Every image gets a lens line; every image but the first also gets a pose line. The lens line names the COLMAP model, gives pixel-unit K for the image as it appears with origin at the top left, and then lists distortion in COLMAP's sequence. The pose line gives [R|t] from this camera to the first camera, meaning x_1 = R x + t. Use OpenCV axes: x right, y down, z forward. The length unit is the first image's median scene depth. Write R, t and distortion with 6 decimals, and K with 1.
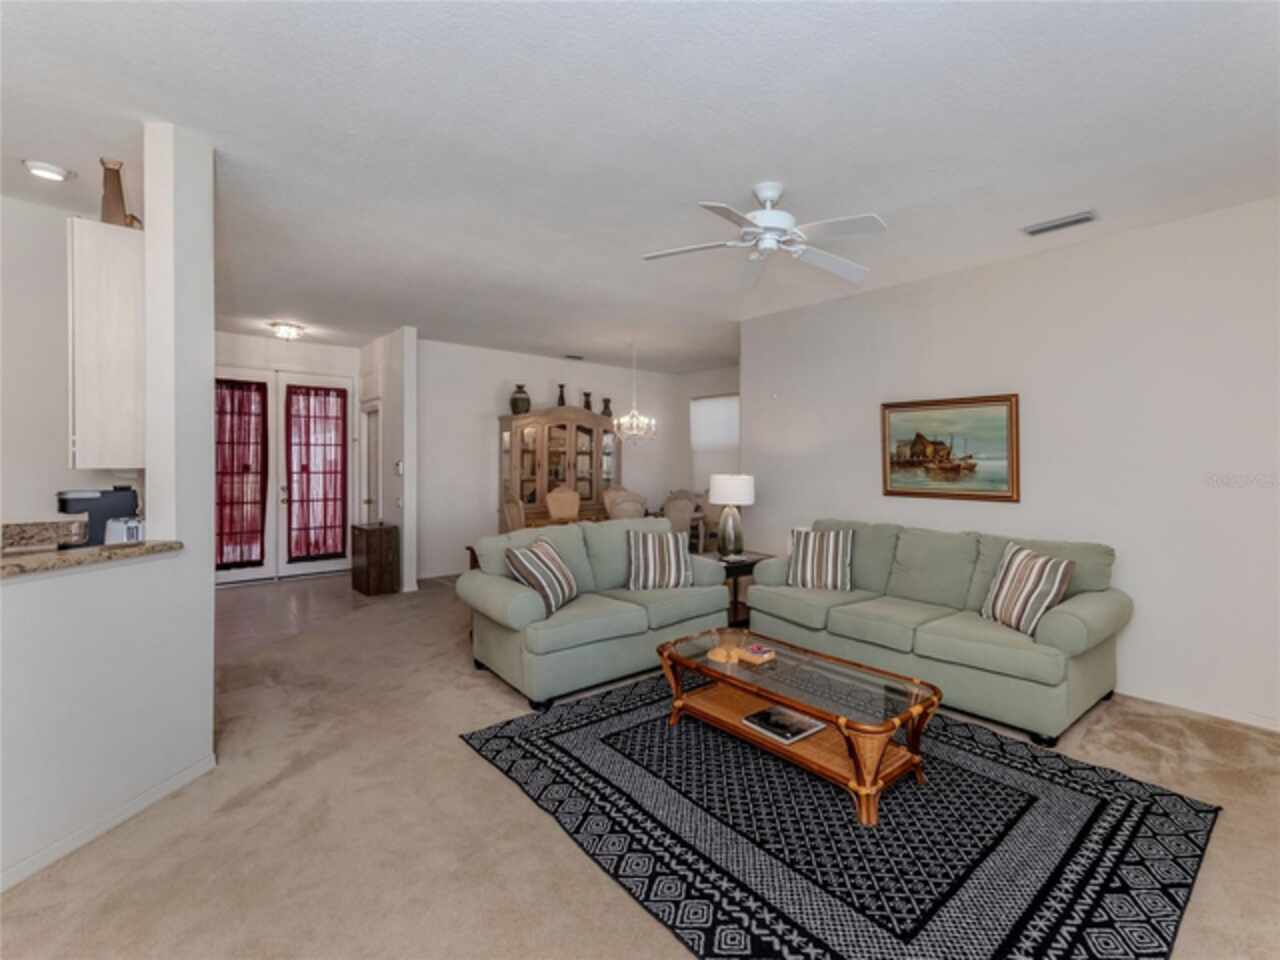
lens RADIAL K [[578.5, 0, 709.8], [0, 578.5, 445.1], [0, 0, 1]] dist [0.005468, -0.000176]
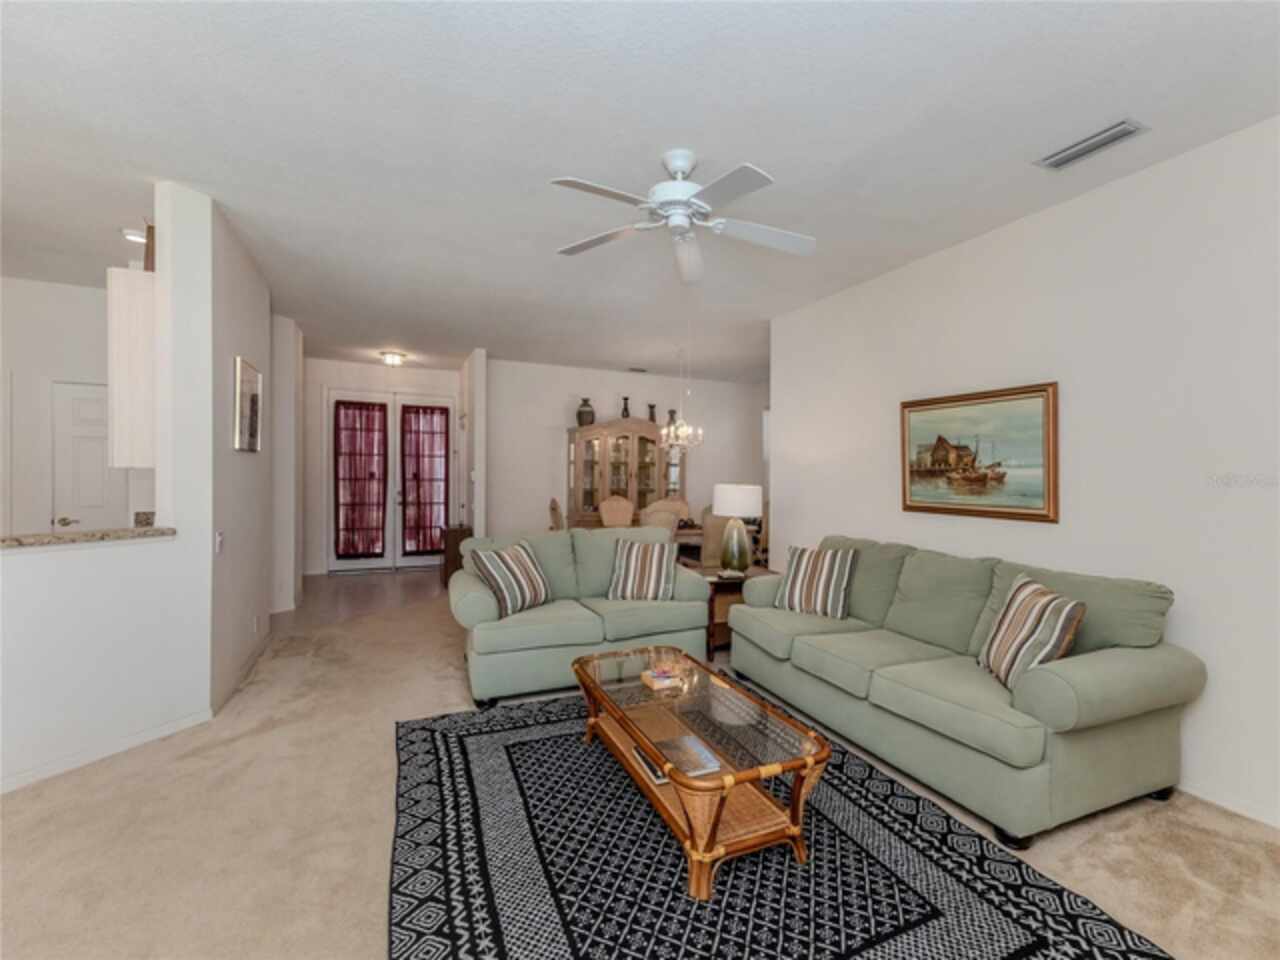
lens RADIAL K [[570.7, 0, 671.0], [0, 570.7, 465.4], [0, 0, 1]] dist [0.003587, 0.000213]
pose [[0.952157, 0.002991, -0.305596, 0.330237], [-0.000332, 0.999962, 0.008752, 0.019290], [0.305610, -0.008232, 0.952121, 0.145446]]
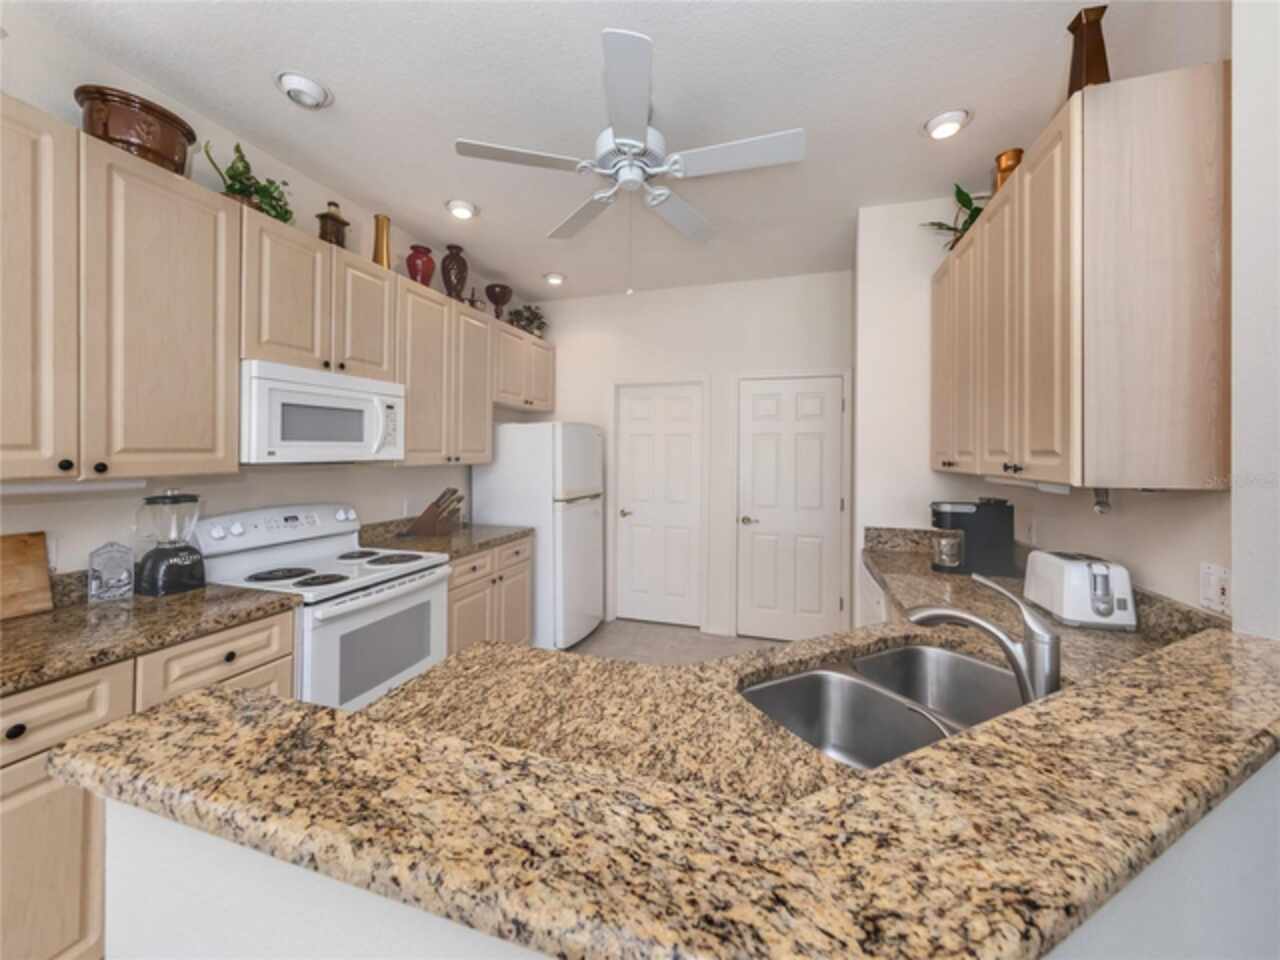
lens RADIAL K [[489.2, 0, 633.4], [0, 489.2, 449.5], [0, 0, 1]] dist [-0.000635, 0.000106]
pose [[0.462940, -0.014294, -0.886274, -0.627362], [0.021724, 0.999753, -0.004777, -0.005891], [0.886123, -0.017042, 0.463136, 0.235964]]
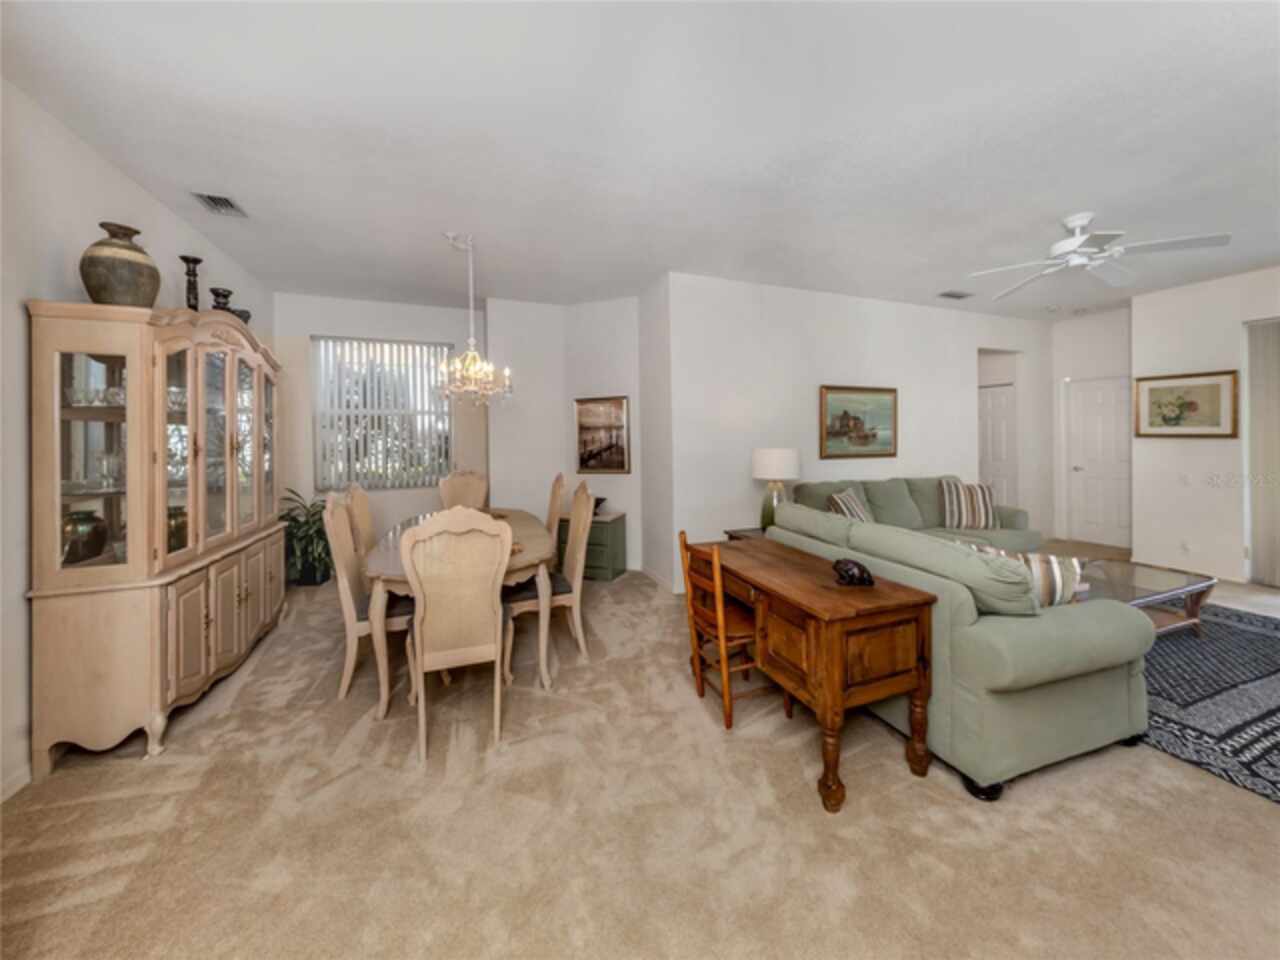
lens RADIAL K [[483.1, 0, 633.1], [0, 483.1, 435.2], [0, 0, 1]] dist [-0.004355, 0.000019]
pose [[0.372873, -0.007465, 0.927852, -1.159895], [-0.014900, 0.999791, 0.014031, 0.038269], [-0.927763, -0.019056, 0.372683, 1.403873]]
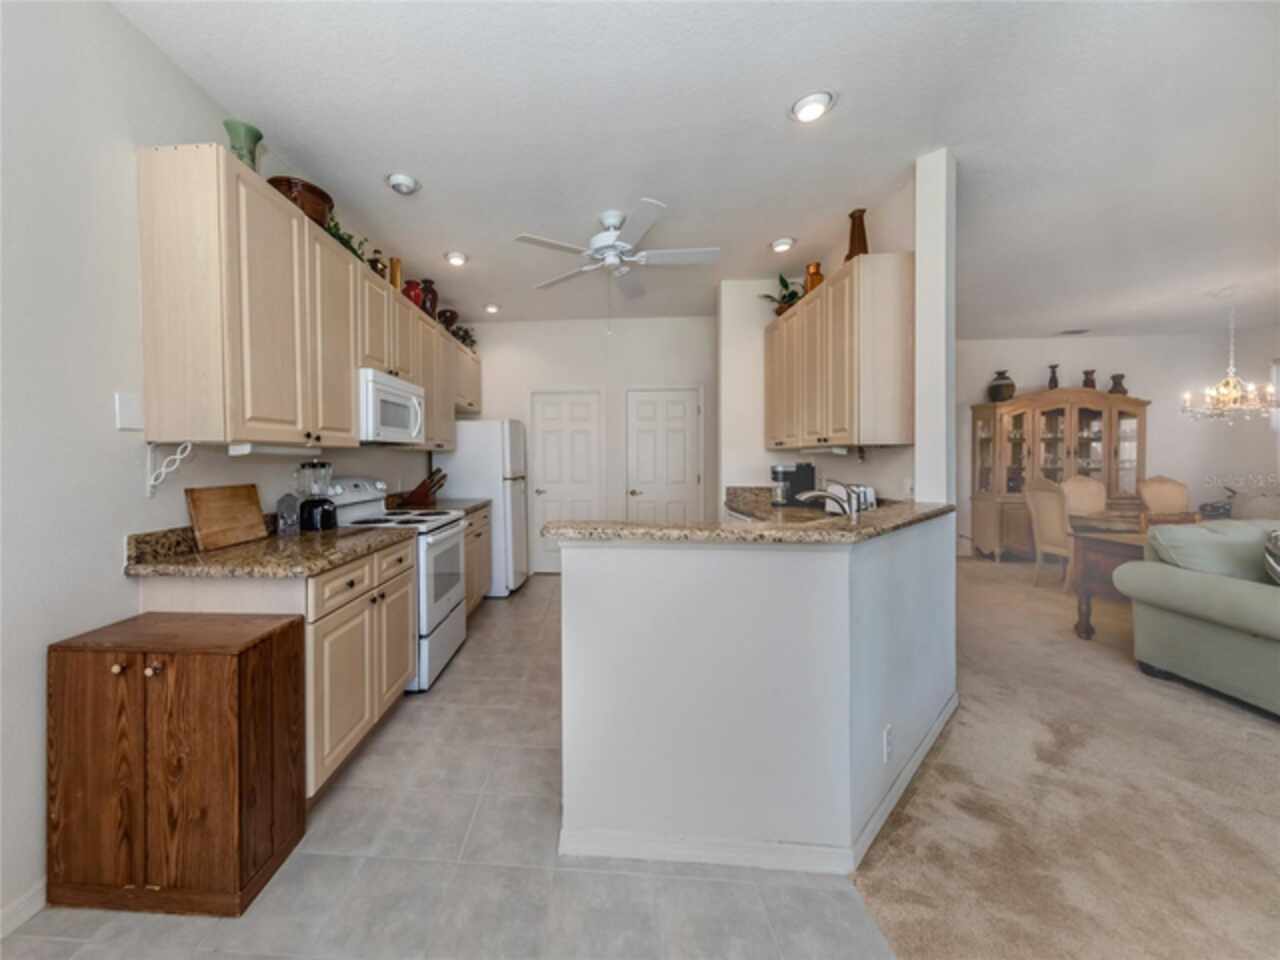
lens RADIAL K [[446.8, 0, 572.0], [0, 446.8, 456.5], [0, 0, 1]] dist [-0.000816, -0.000430]
pose [[0.651426, -0.013862, -0.758586, -0.552108], [0.031116, 0.999480, 0.008456, 0.027937], [0.758074, -0.029112, 0.651518, -0.117050]]
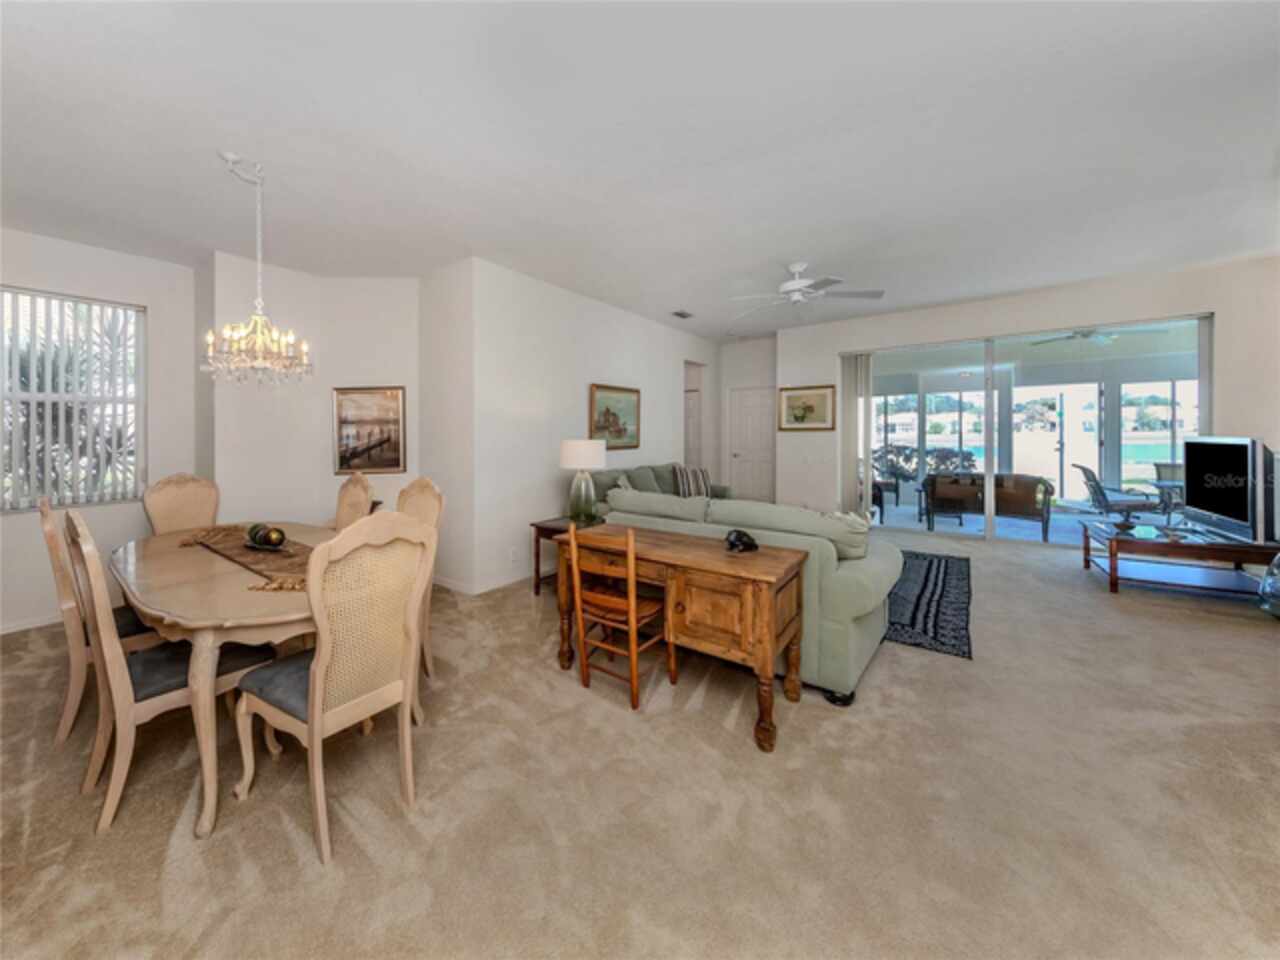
lens RADIAL K [[483.1, 0, 539.8], [0, 483.1, 430.4], [0, 0, 1]] dist [-0.004355, 0.000019]
pose [[-0.098265, 0.003182, 0.995155, -1.160261], [-0.013920, 0.999893, -0.004571, 0.064312], [-0.995063, -0.014301, -0.098210, 1.749254]]
